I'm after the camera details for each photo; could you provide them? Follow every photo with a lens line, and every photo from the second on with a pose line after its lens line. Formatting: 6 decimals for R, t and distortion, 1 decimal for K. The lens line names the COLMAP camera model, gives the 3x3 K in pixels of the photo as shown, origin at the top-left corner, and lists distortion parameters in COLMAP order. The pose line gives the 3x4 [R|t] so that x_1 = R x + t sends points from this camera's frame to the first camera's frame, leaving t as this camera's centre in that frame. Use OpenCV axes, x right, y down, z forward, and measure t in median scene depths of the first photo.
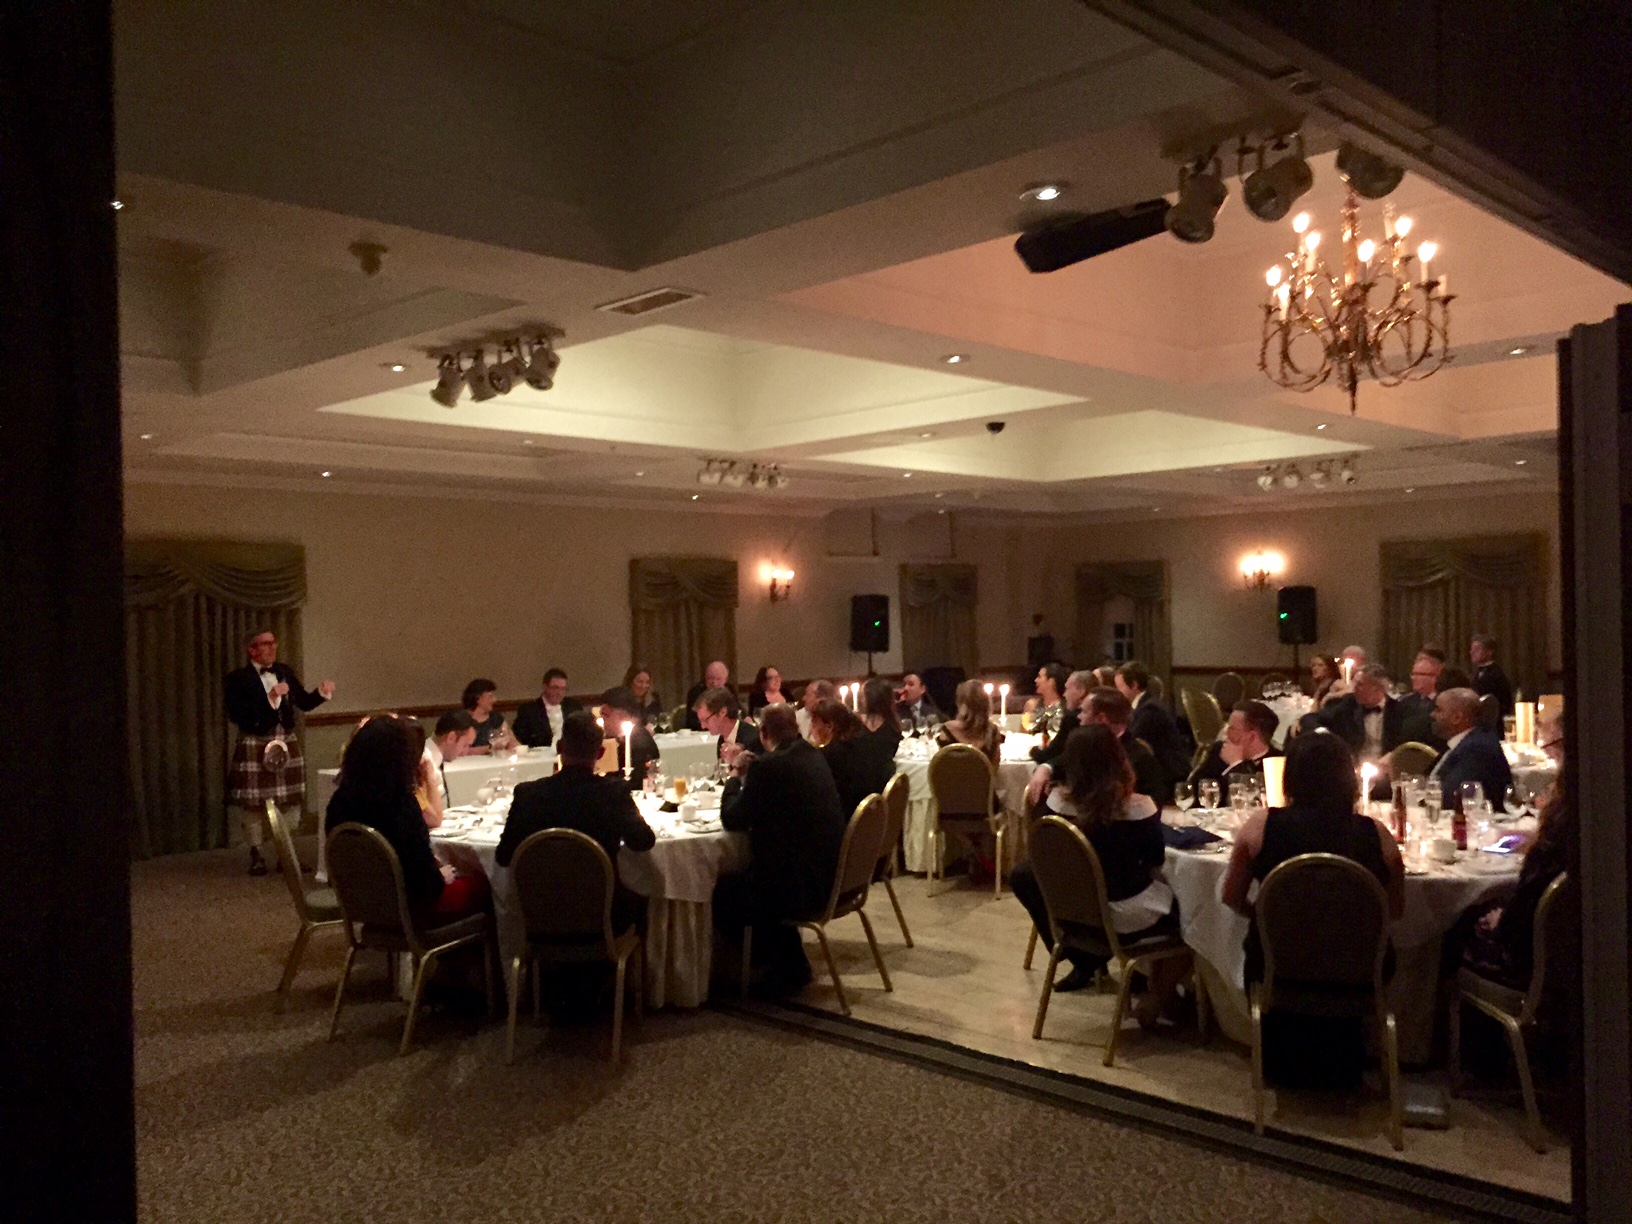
lens RADIAL K [[1409.5, 0, 816.9], [0, 1409.5, 611.0], [0, 0, 1]] dist [0.100067, 0.000829]
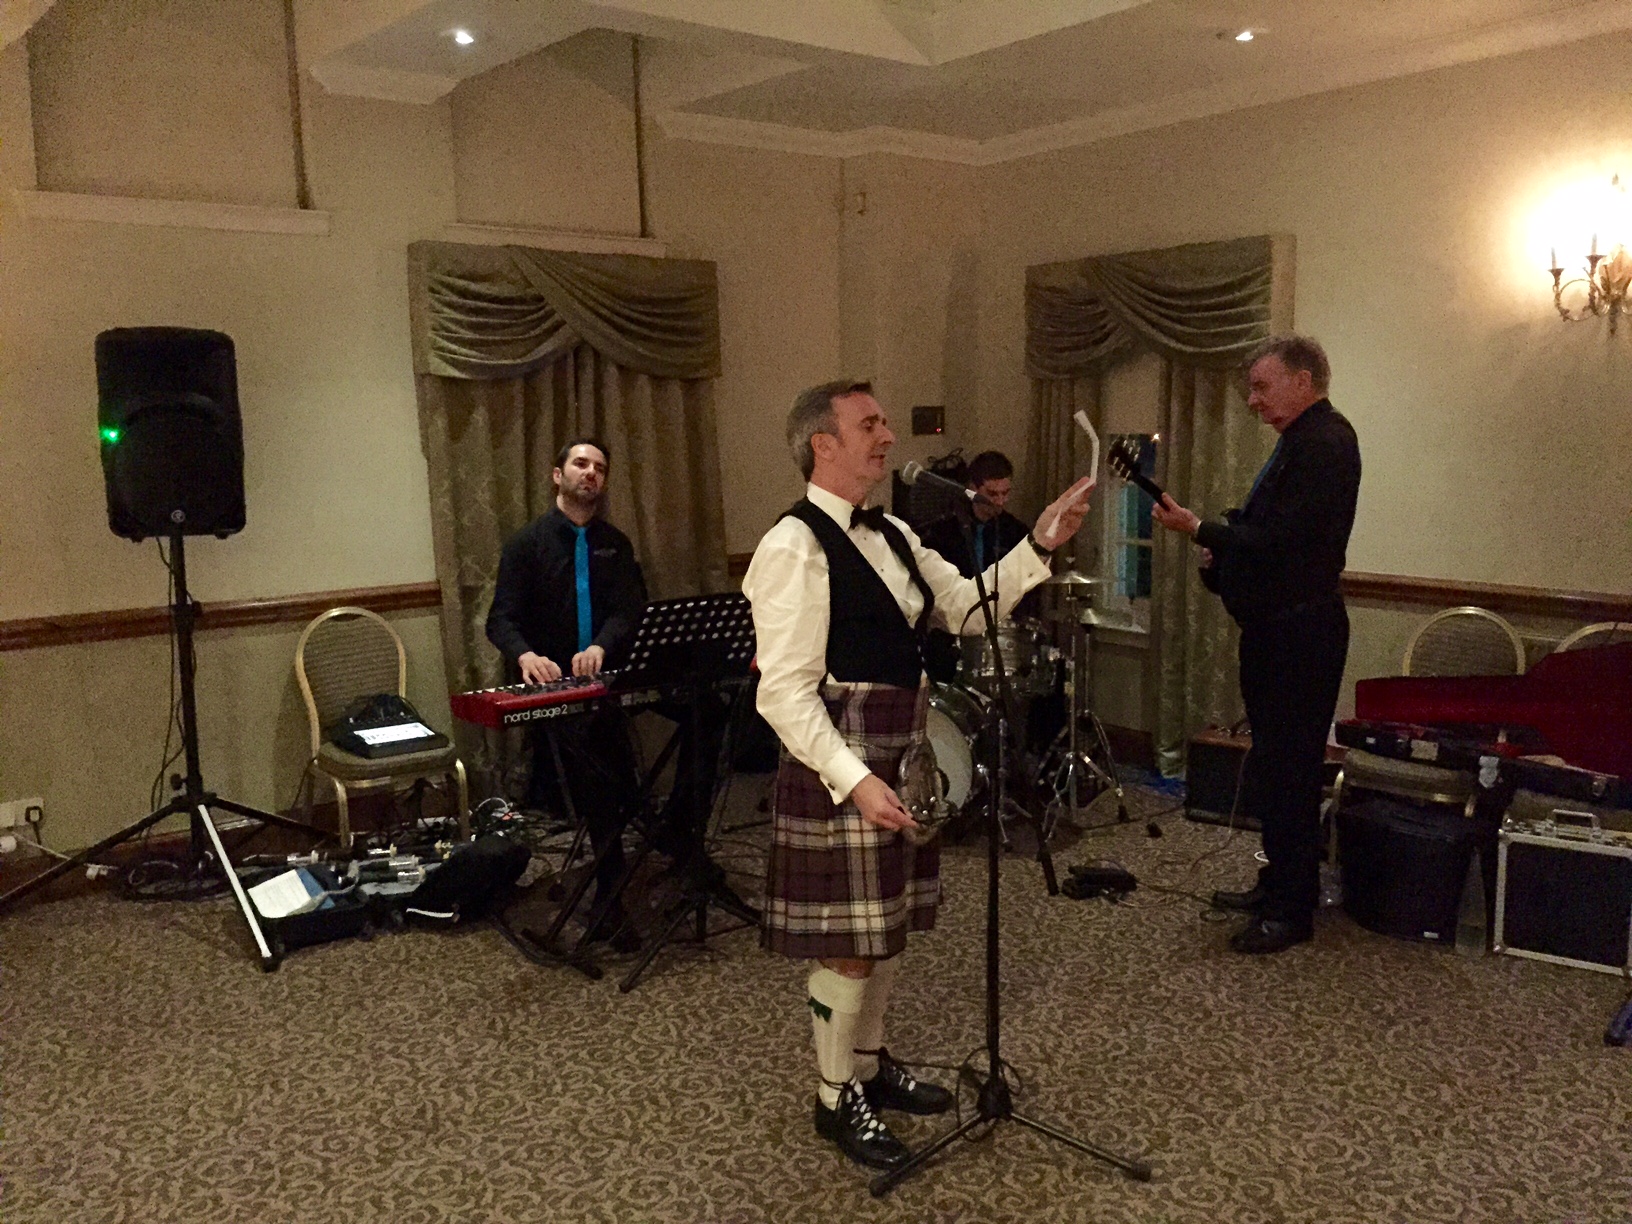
lens RADIAL K [[1409.5, 0, 817.2], [0, 1409.5, 602.8], [0, 0, 1]] dist [0.100067, 0.000829]
pose [[0.990546, 0.030081, -0.133841, -0.003181], [-0.008993, 0.987802, 0.155457, 0.003263], [0.136884, -0.152783, 0.978734, 0.222274]]
